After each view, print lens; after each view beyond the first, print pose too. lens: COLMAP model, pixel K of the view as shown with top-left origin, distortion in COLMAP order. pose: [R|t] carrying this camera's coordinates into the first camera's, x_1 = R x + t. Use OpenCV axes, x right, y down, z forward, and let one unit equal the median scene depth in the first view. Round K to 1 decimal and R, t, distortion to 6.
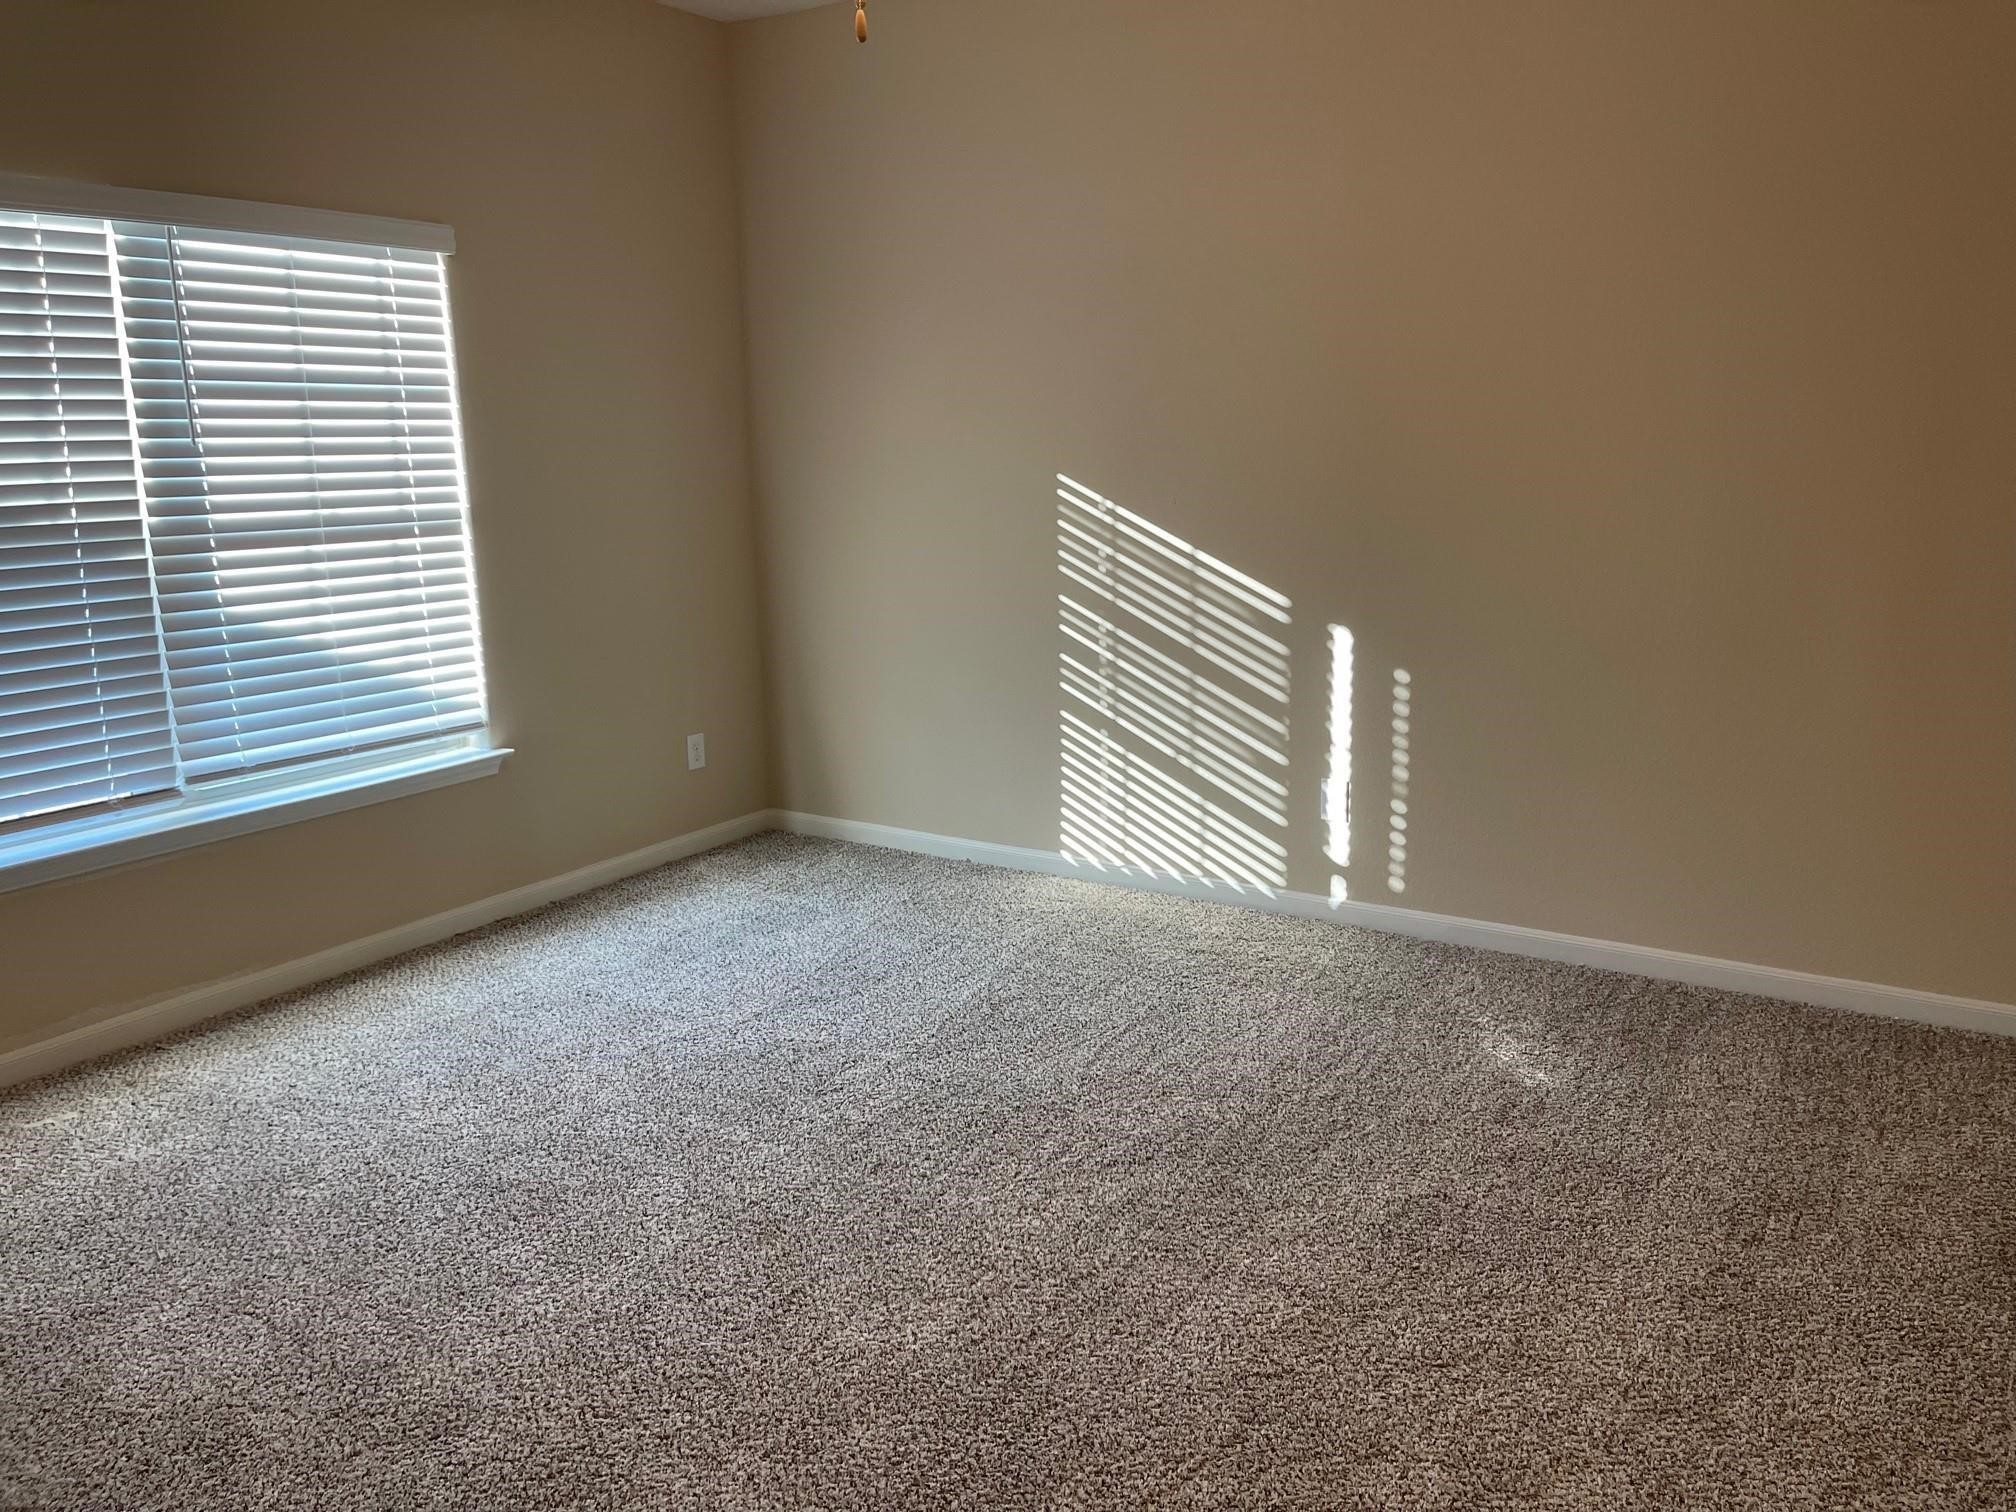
lens RADIAL K [[1485.6, 0, 981.1], [0, 1485.6, 764.2], [0, 0, 1]] dist [0.040142, -0.048024]
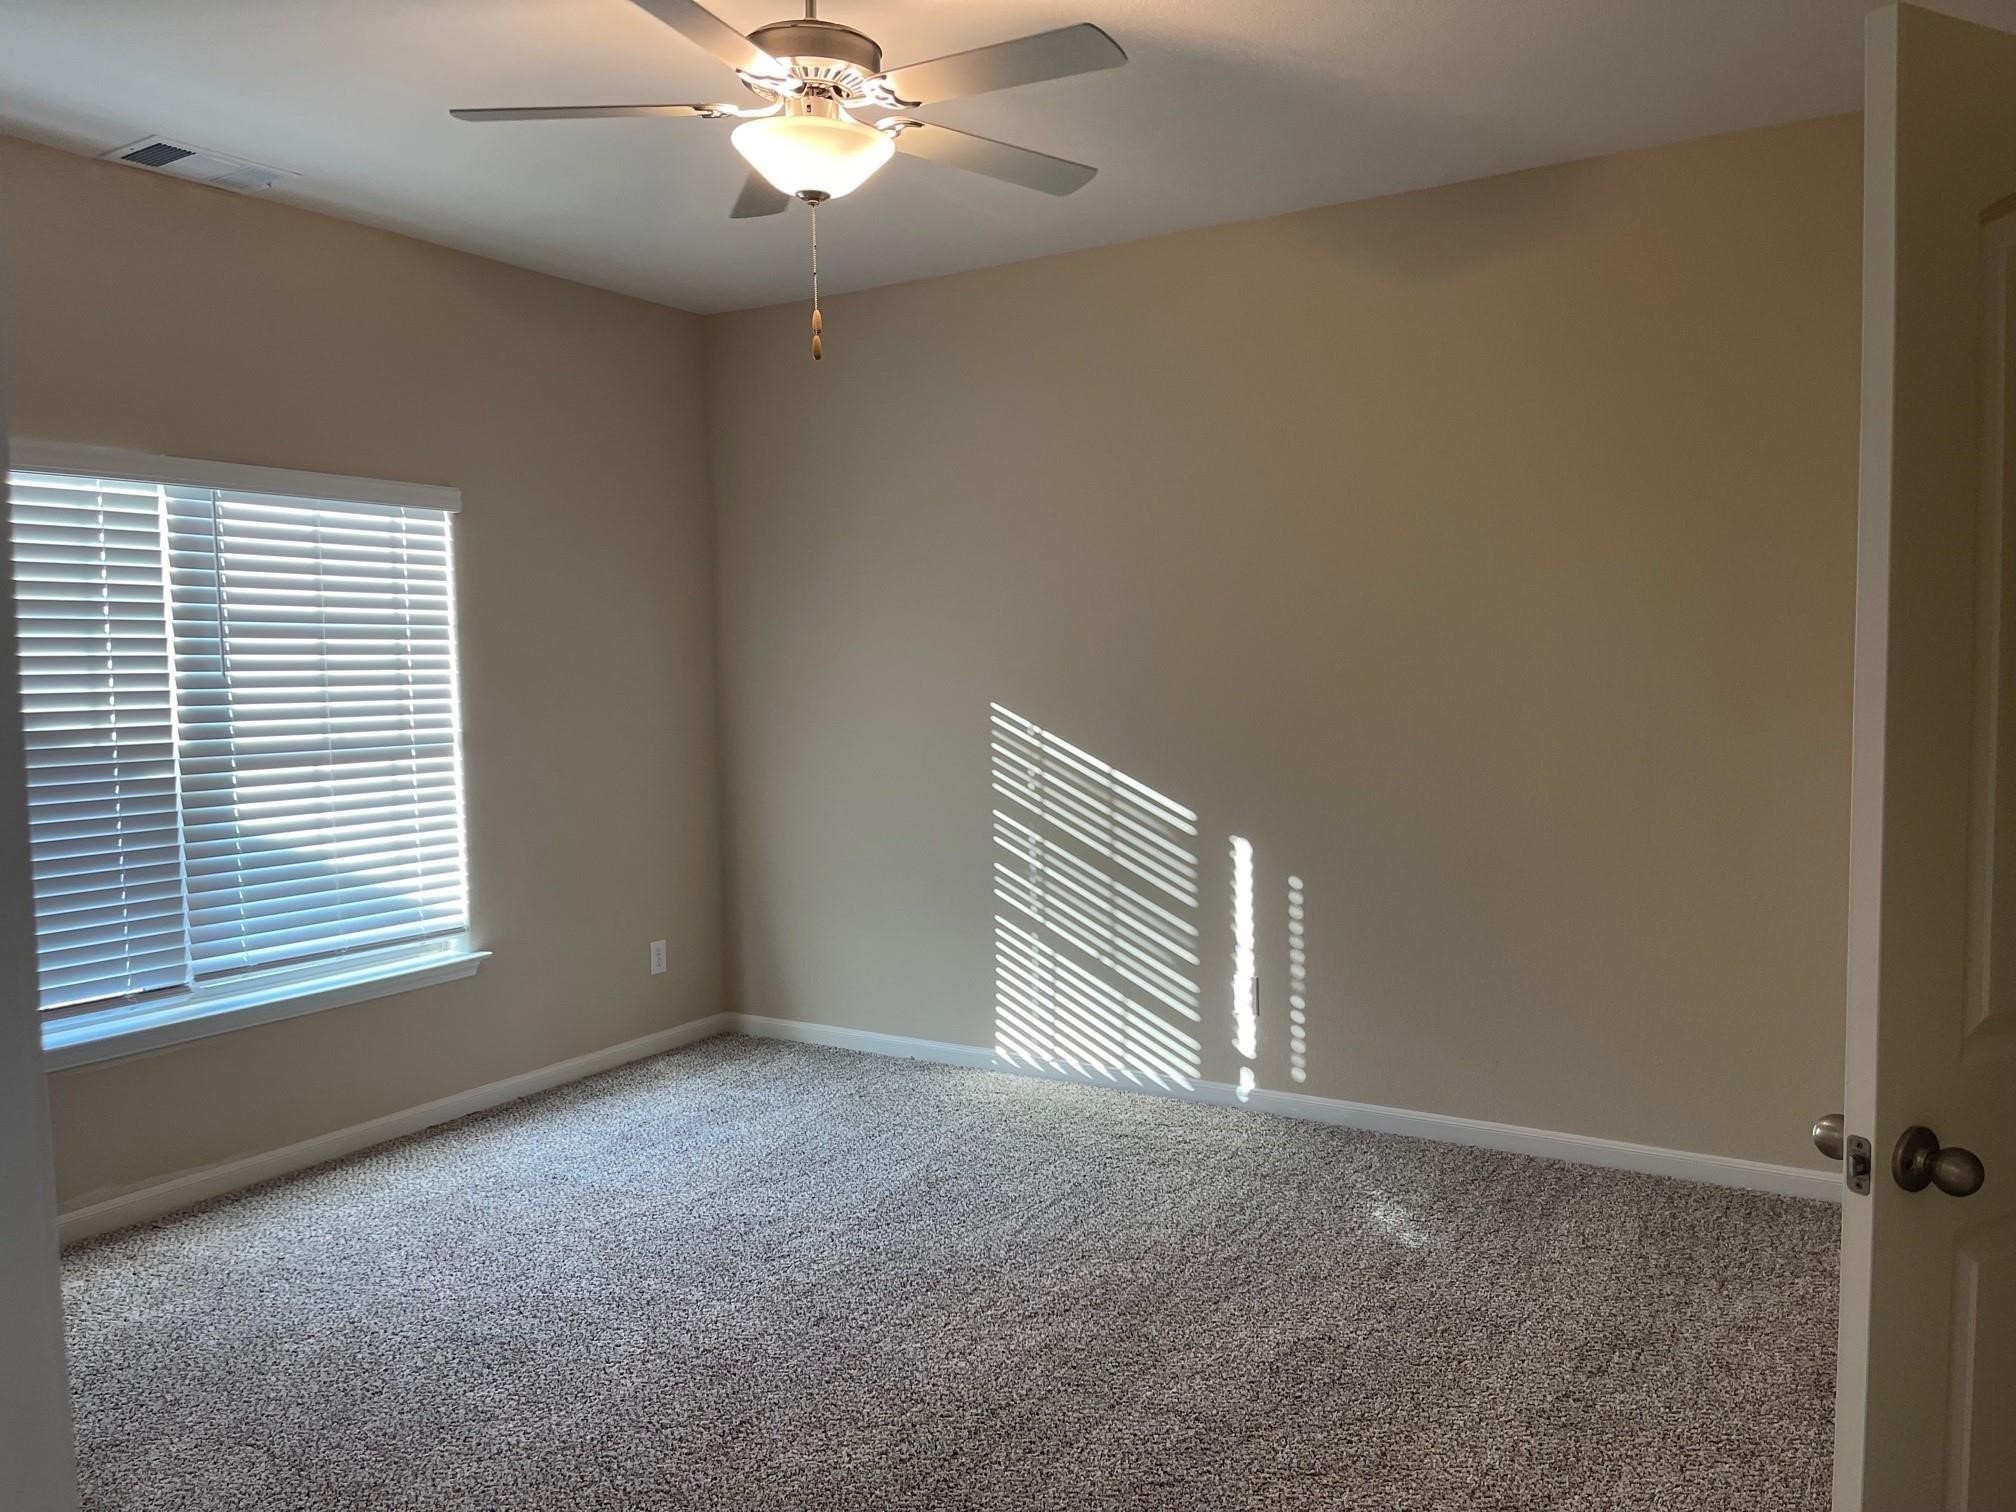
lens RADIAL K [[1510.1, 0, 1008.0], [0, 1510.1, 756.0], [0, 0, 1]] dist [-0.036950, 0.003147]
pose [[0.999114, 0.001542, 0.042059, 0.017590], [0.005119, 0.987455, -0.157820, 0.027100], [-0.041775, 0.157896, 0.986572, -0.131926]]
